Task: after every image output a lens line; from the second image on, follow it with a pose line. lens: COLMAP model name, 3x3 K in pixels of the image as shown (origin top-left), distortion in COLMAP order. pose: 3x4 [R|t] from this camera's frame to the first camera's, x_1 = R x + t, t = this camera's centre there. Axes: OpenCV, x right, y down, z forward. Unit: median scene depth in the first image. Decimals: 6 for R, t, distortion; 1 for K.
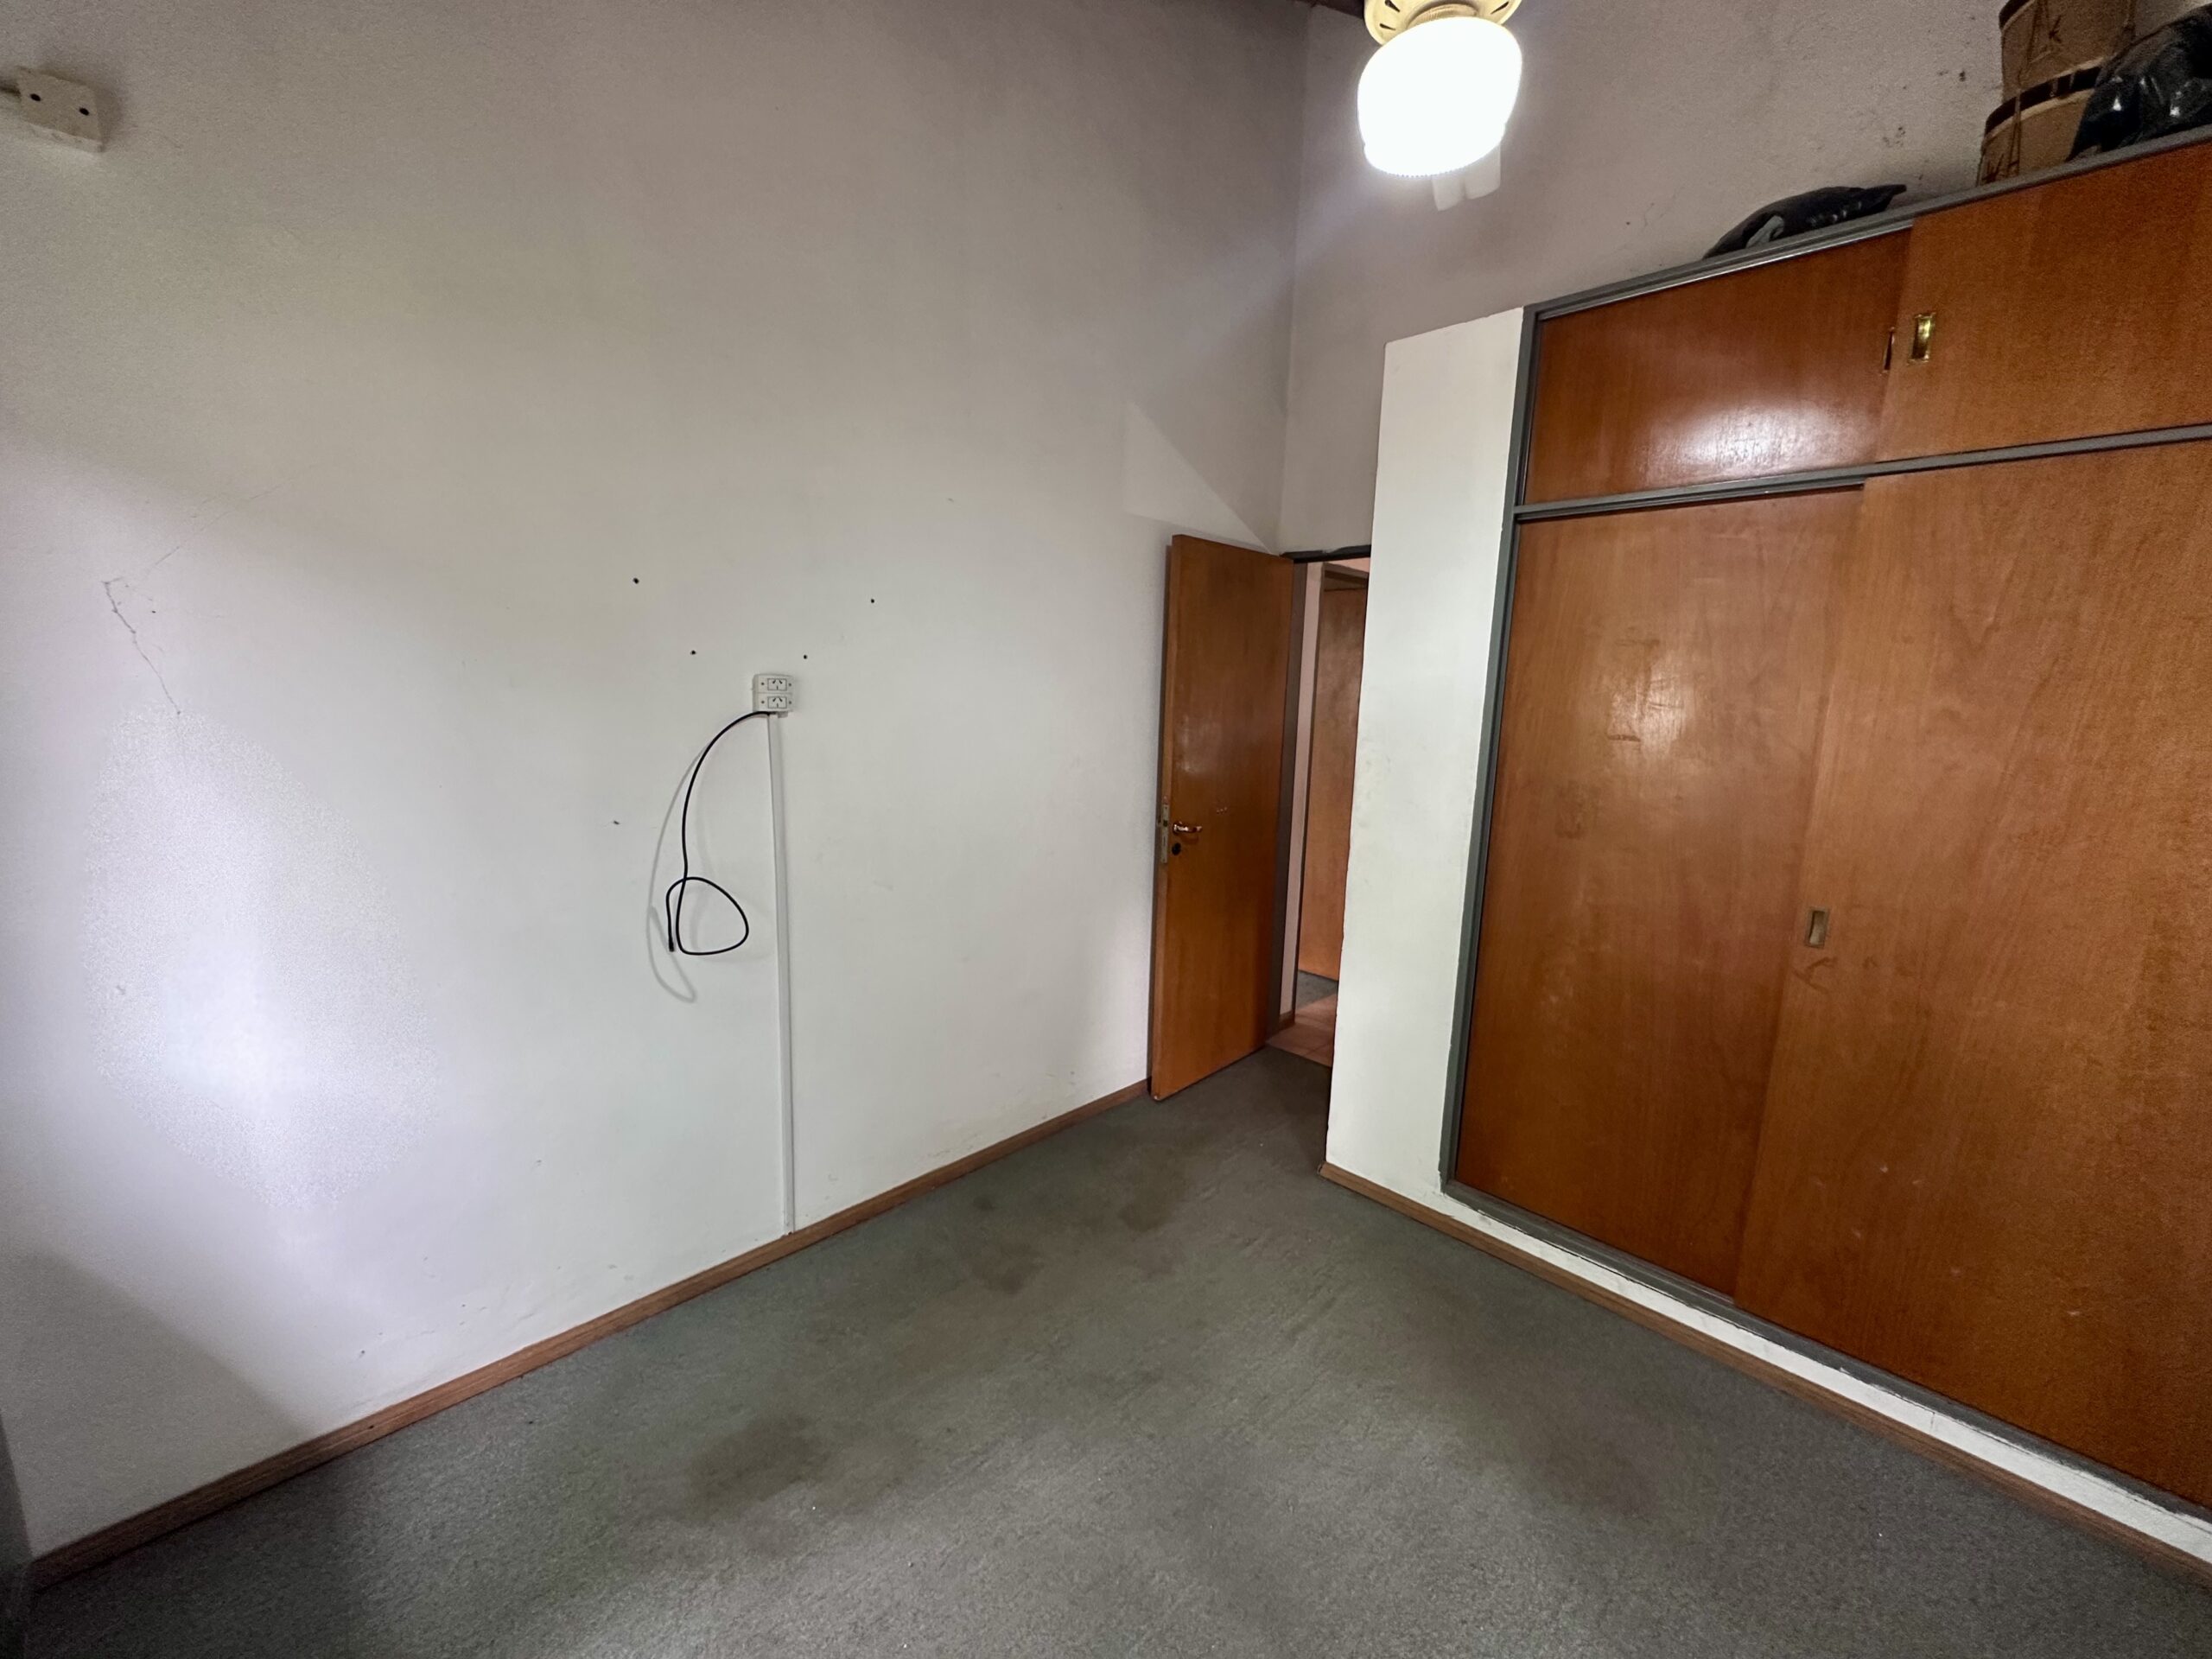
lens RADIAL K [[885.4, 0, 1102.3], [0, 885.4, 833.2], [0, 0, 1]] dist [-0.003804, 0.000845]
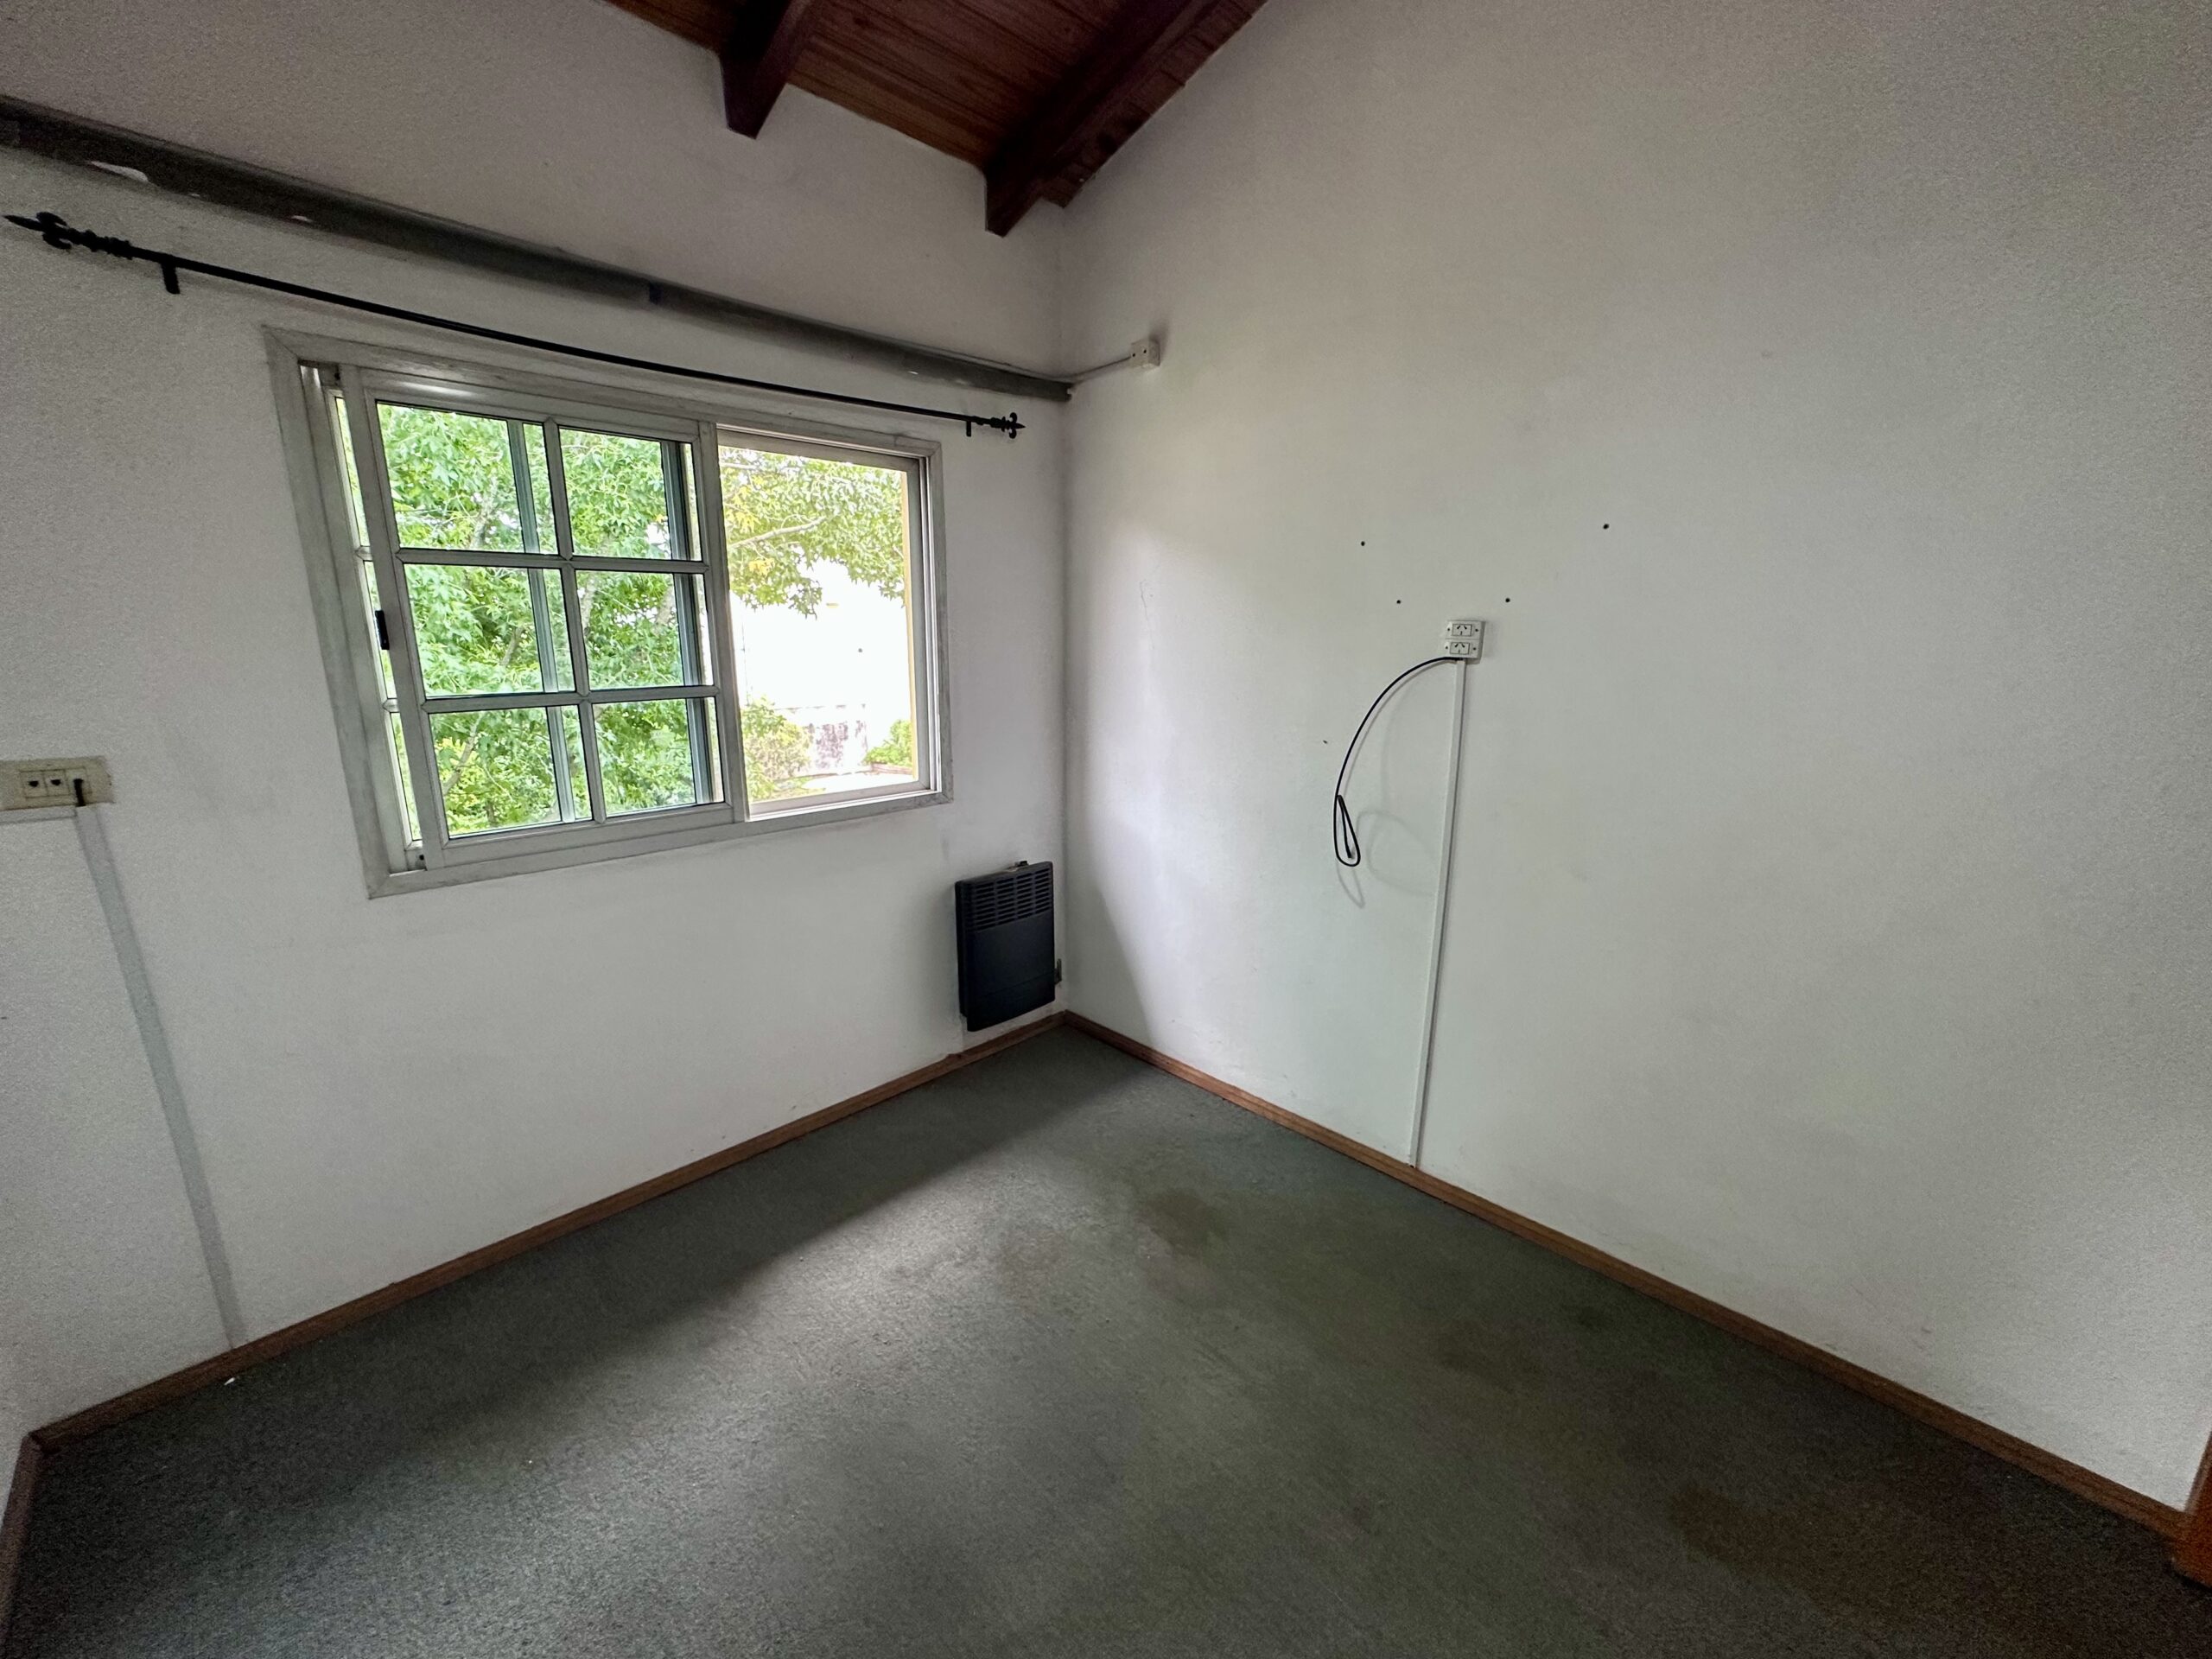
lens RADIAL K [[885.4, 0, 1102.4], [0, 885.4, 829.7], [0, 0, 1]] dist [-0.003804, 0.000845]
pose [[0.000717, 0.202013, -0.979383, 0.653099], [-0.174458, 0.964389, 0.198793, -0.079160], [0.984664, 0.170719, 0.035935, 0.604991]]
